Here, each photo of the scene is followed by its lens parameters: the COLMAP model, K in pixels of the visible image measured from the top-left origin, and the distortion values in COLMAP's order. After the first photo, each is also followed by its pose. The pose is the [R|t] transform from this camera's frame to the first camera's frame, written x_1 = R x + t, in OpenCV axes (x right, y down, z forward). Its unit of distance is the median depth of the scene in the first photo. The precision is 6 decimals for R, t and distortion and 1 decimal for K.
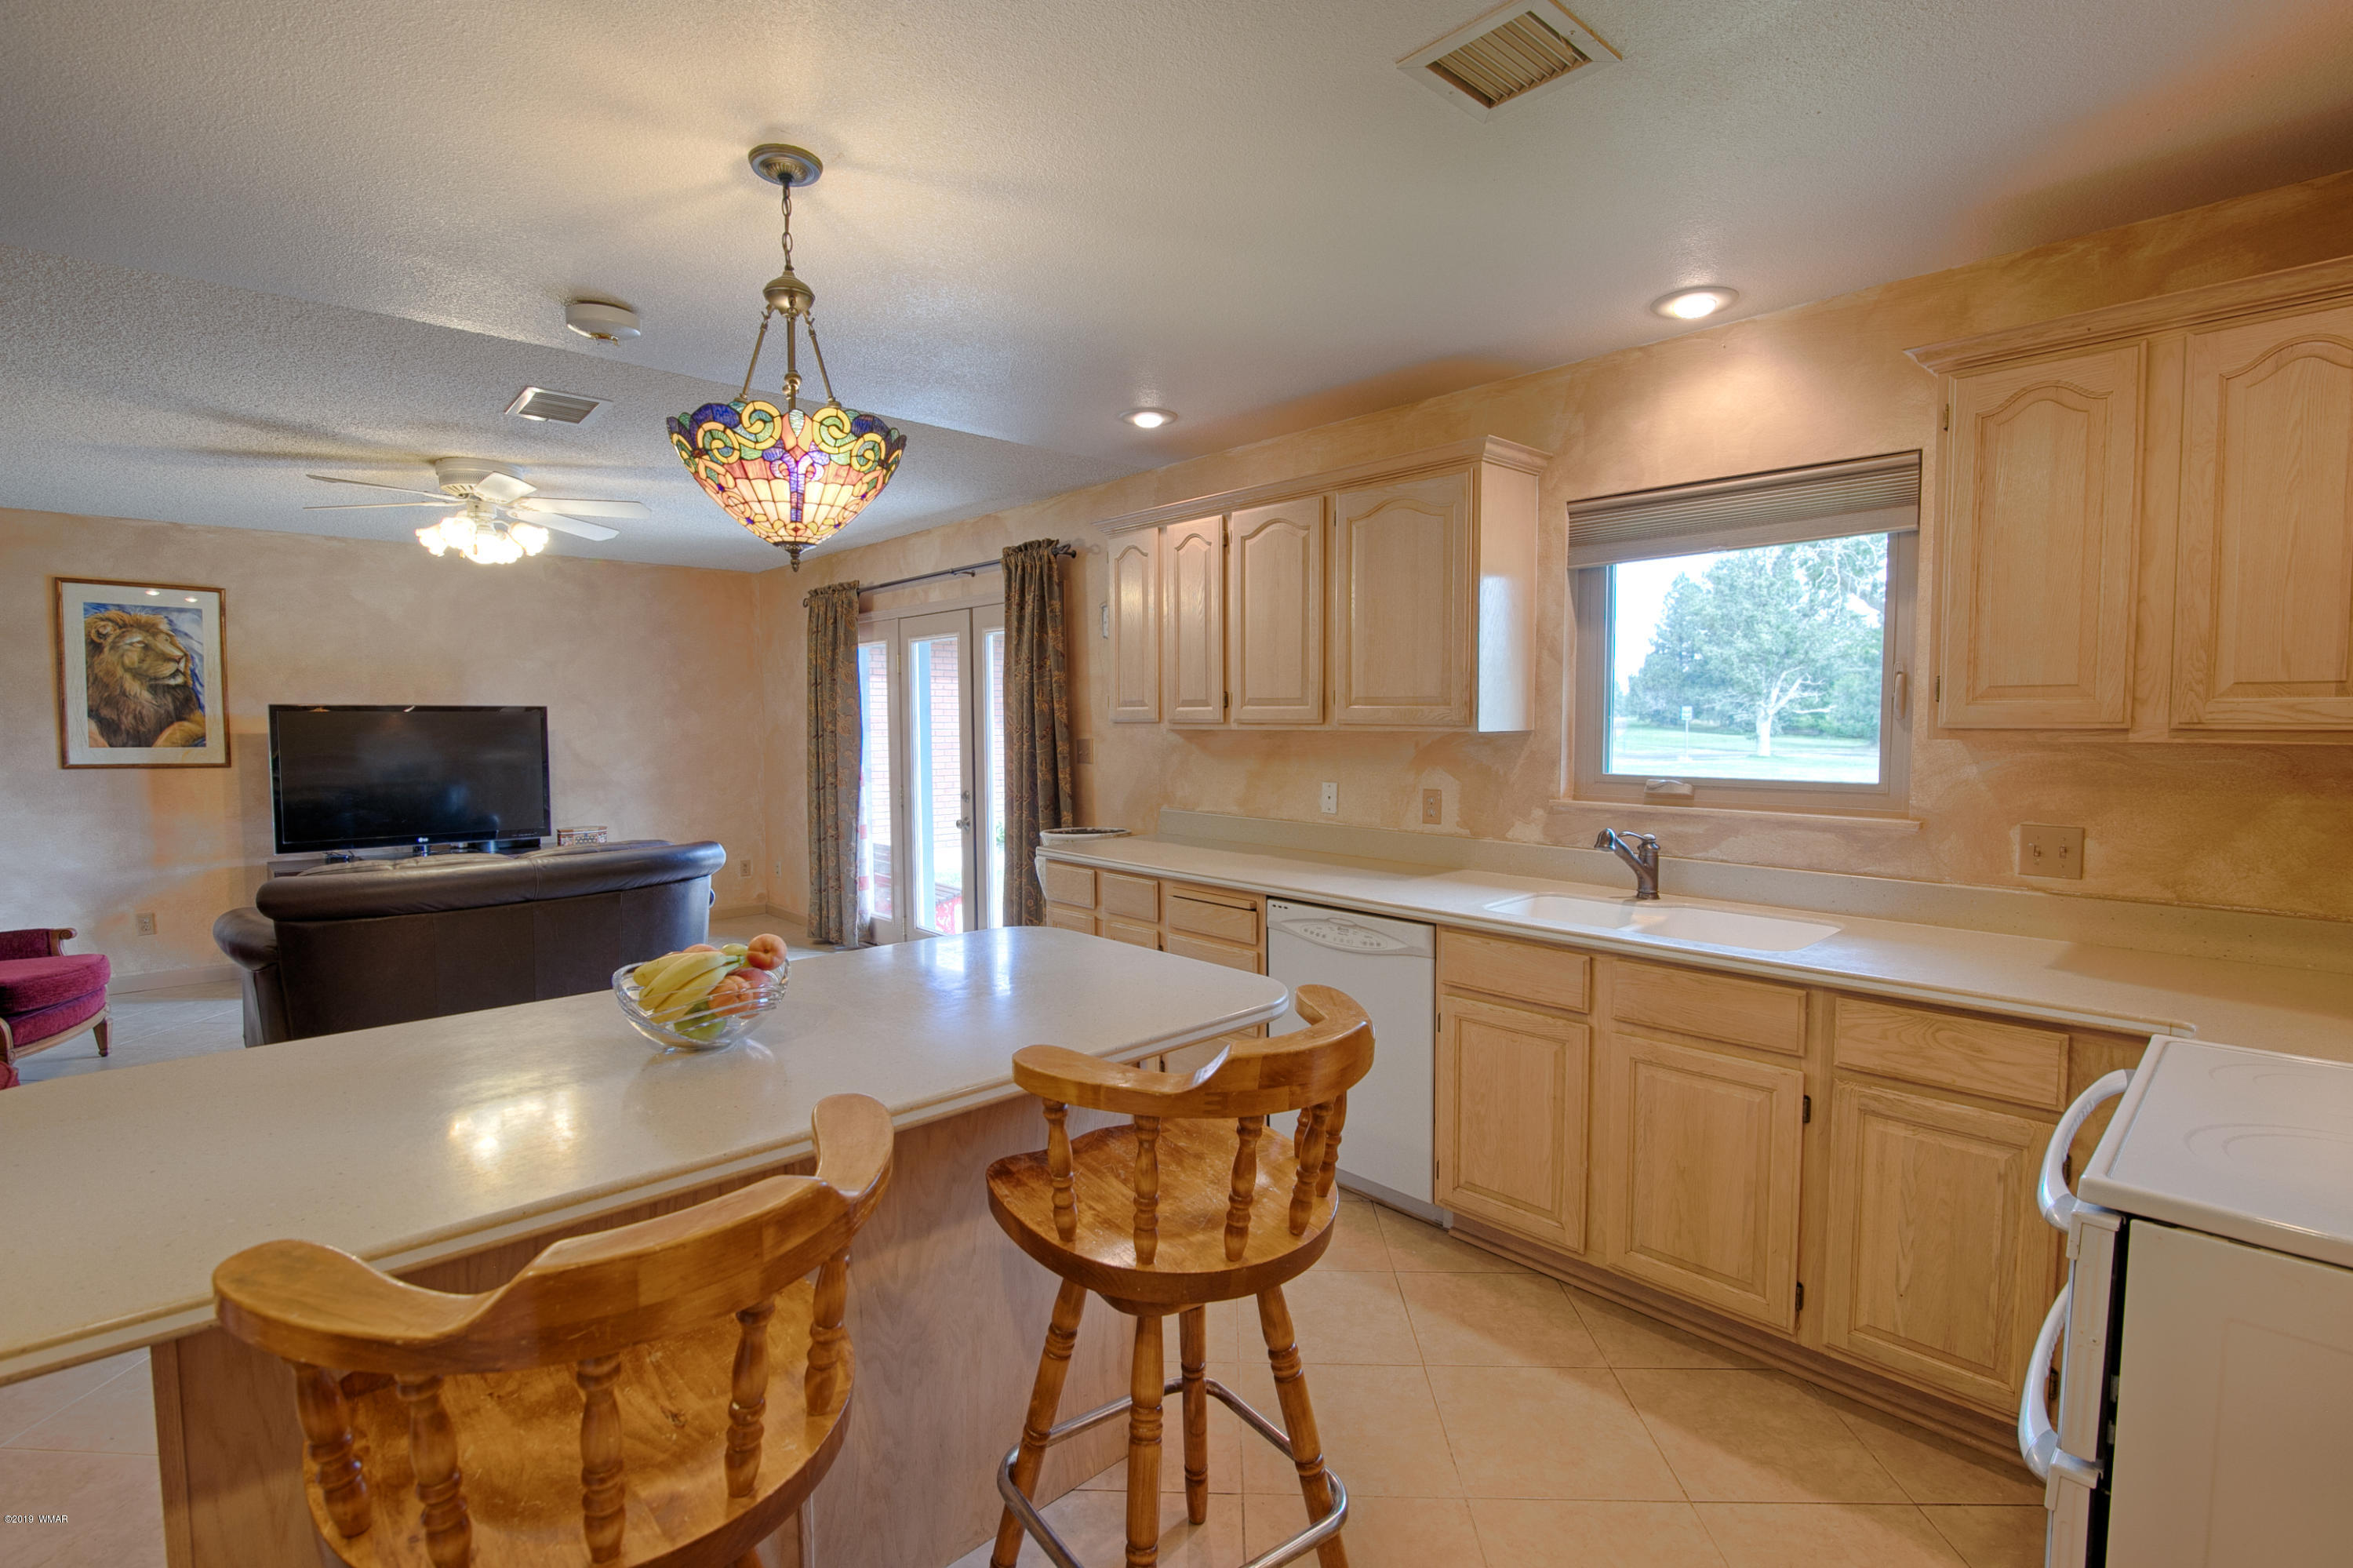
lens RADIAL K [[1073.4, 0, 1173.0], [0, 1073.4, 784.7], [0, 0, 1]] dist [-0.021211, 0.001222]
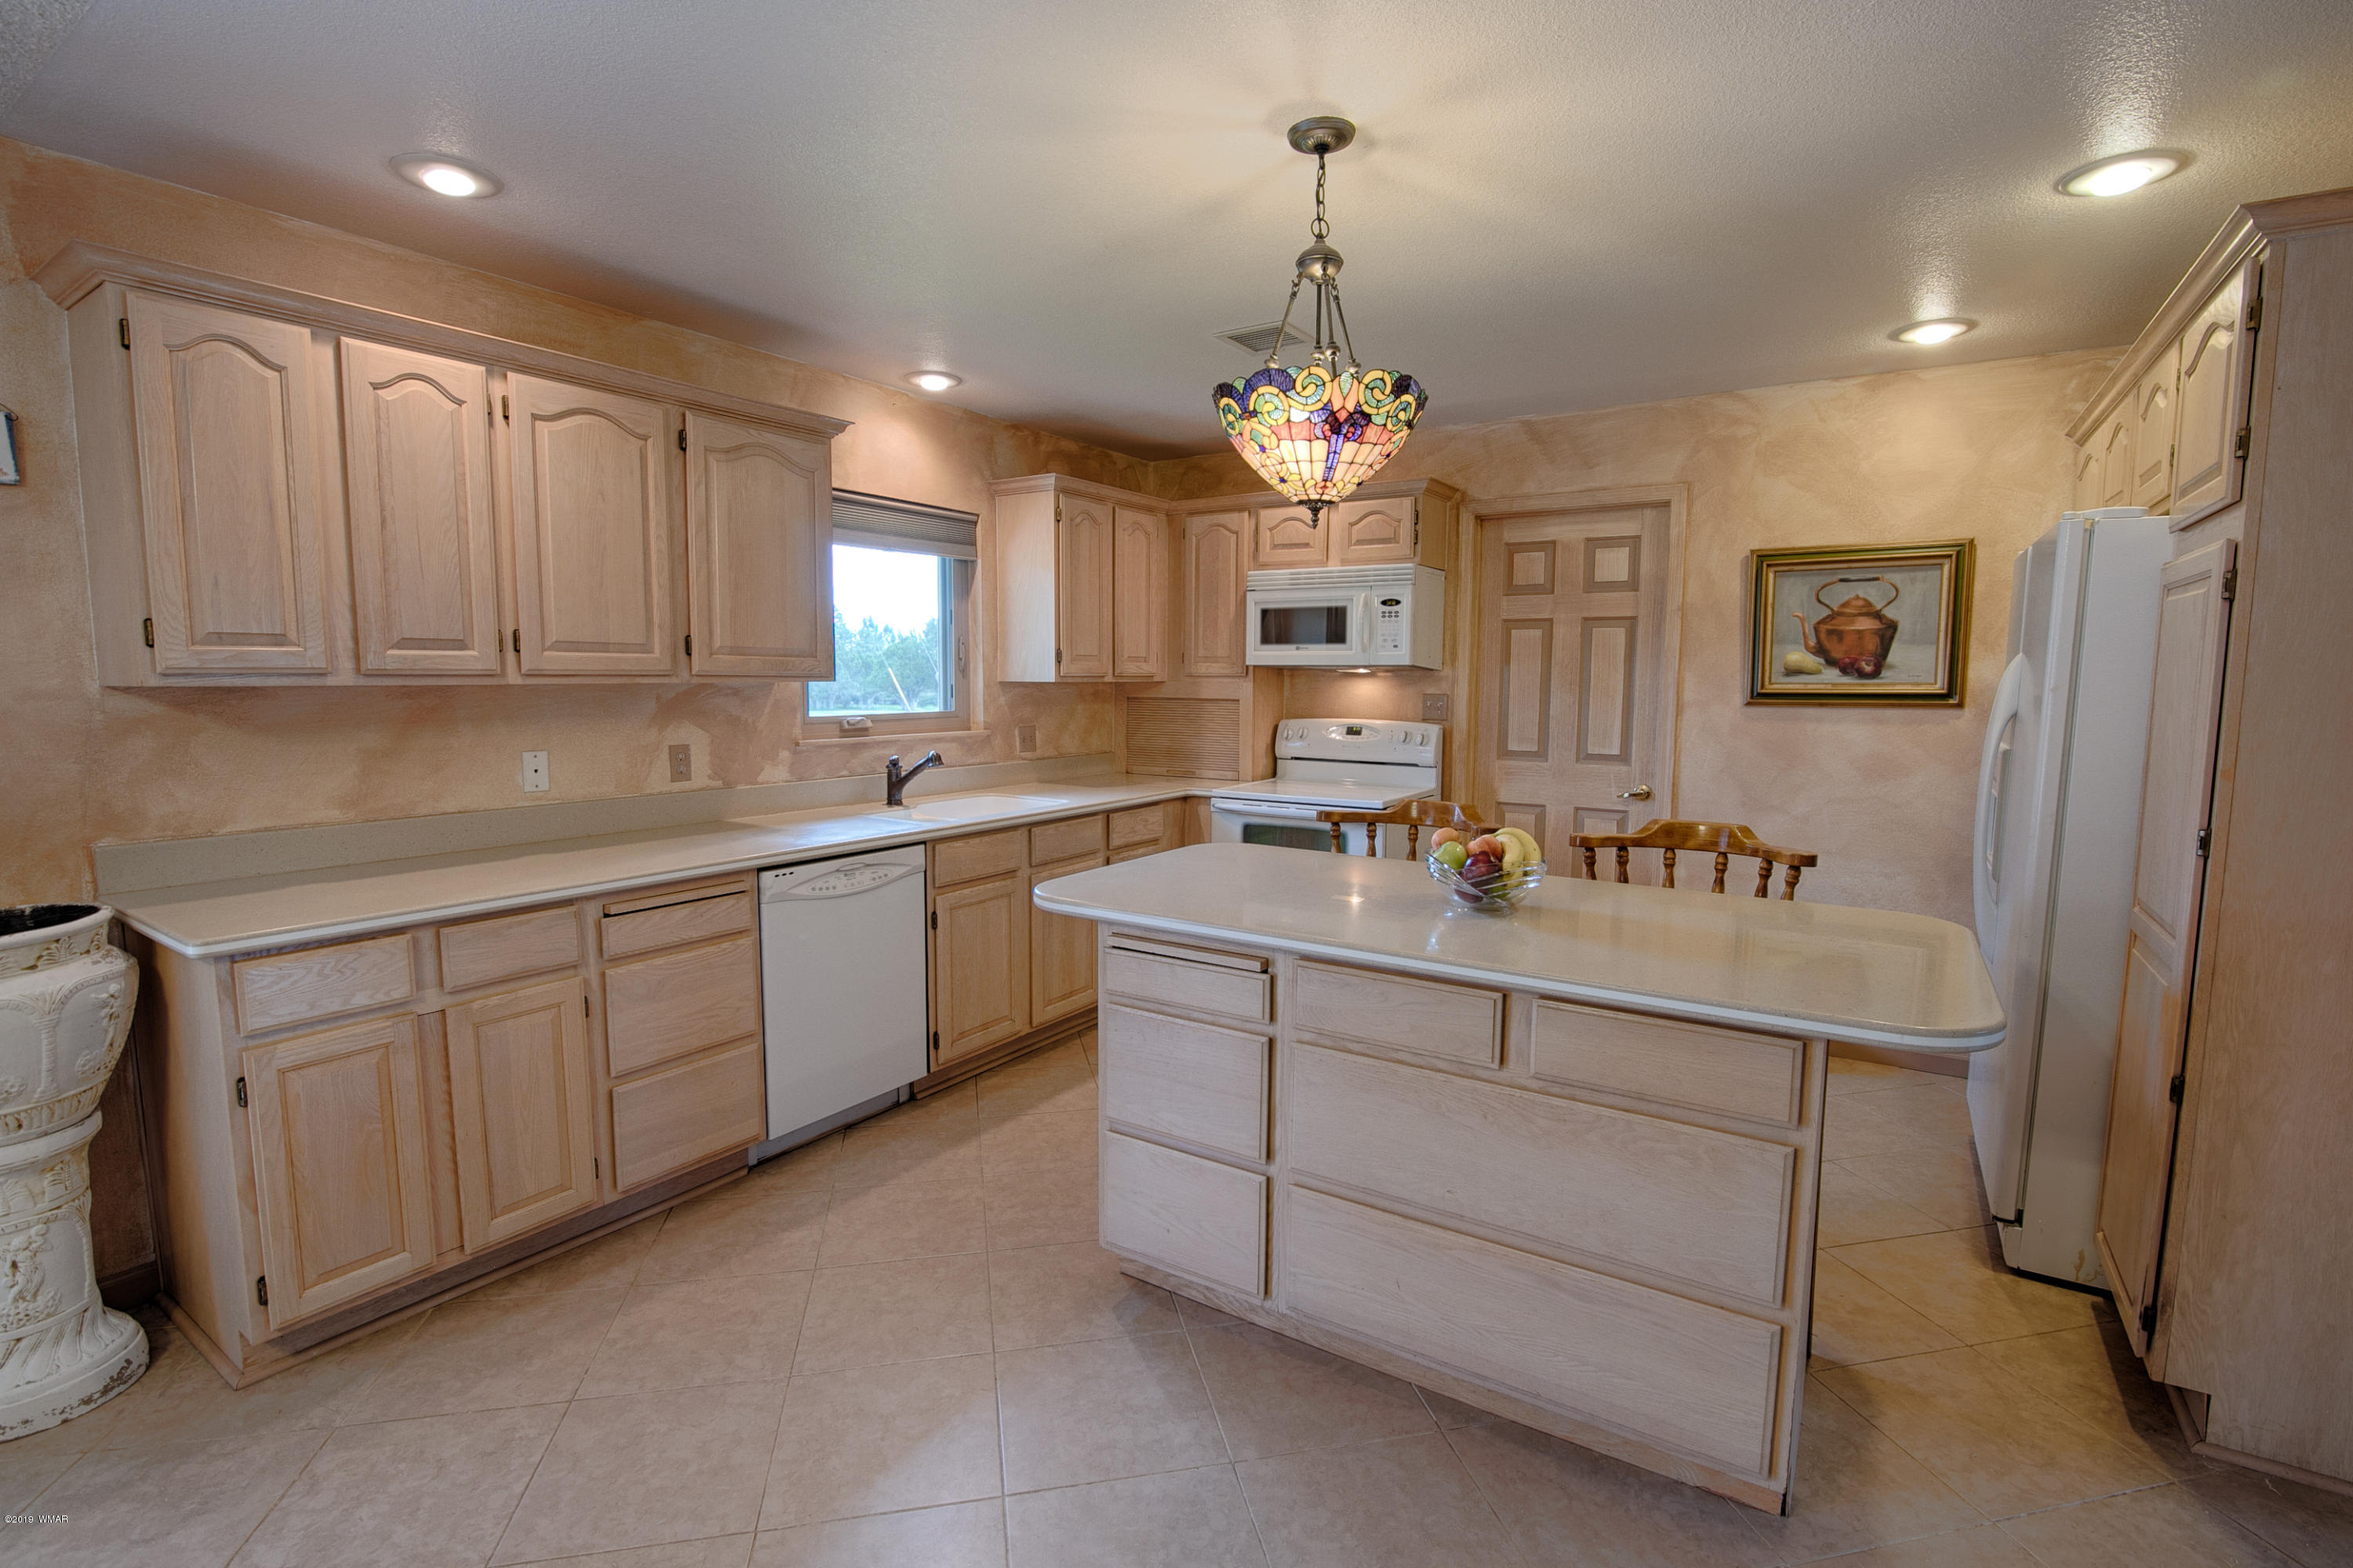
lens RADIAL K [[1073.4, 0, 1183.0], [0, 1073.4, 784.3], [0, 0, 1]] dist [-0.021211, 0.001222]
pose [[-0.244413, -0.098791, 0.964626, -0.798753], [0.057225, 0.991593, 0.116052, -0.046140], [-0.967981, 0.083565, -0.236705, 0.815617]]
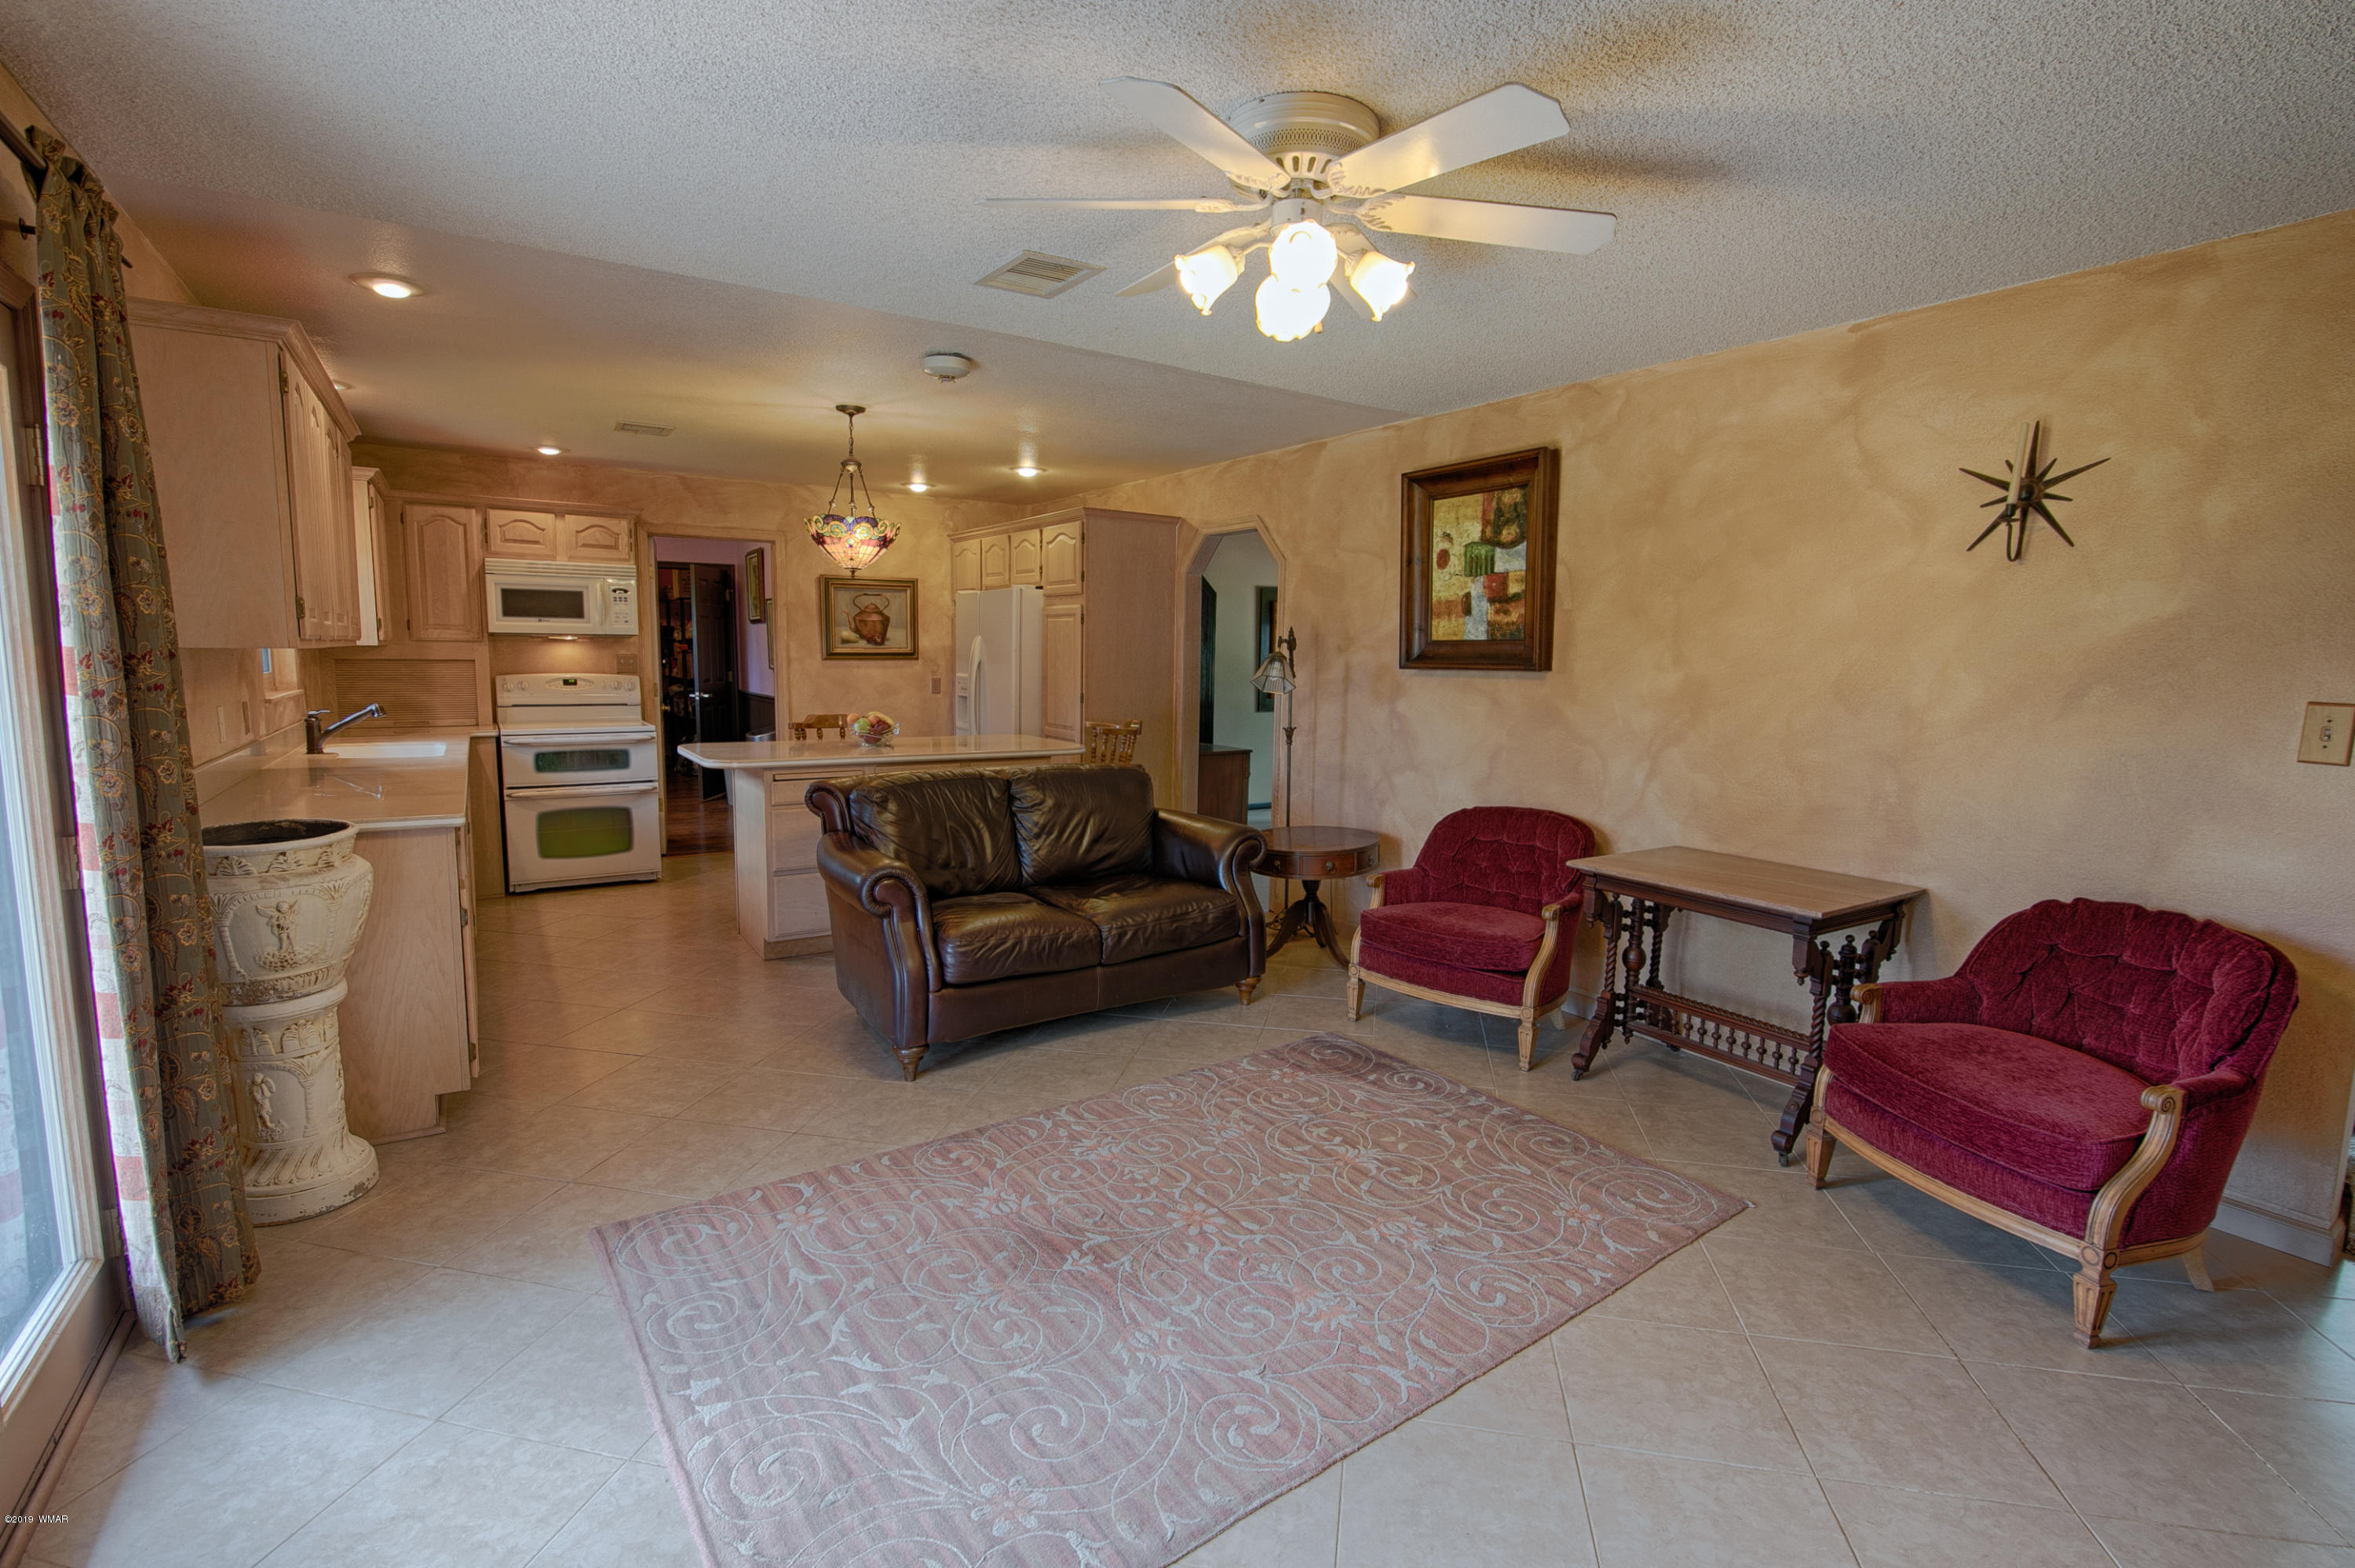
lens RADIAL K [[1074.1, 0, 1178.2], [0, 1074.1, 782.0], [0, 0, 1]] dist [-0.021211, 0.001222]
pose [[-0.986647, -0.033228, 0.159450, -0.855907], [-0.003498, 0.983067, 0.183215, -0.114107], [-0.162838, 0.180210, -0.970056, 1.919448]]
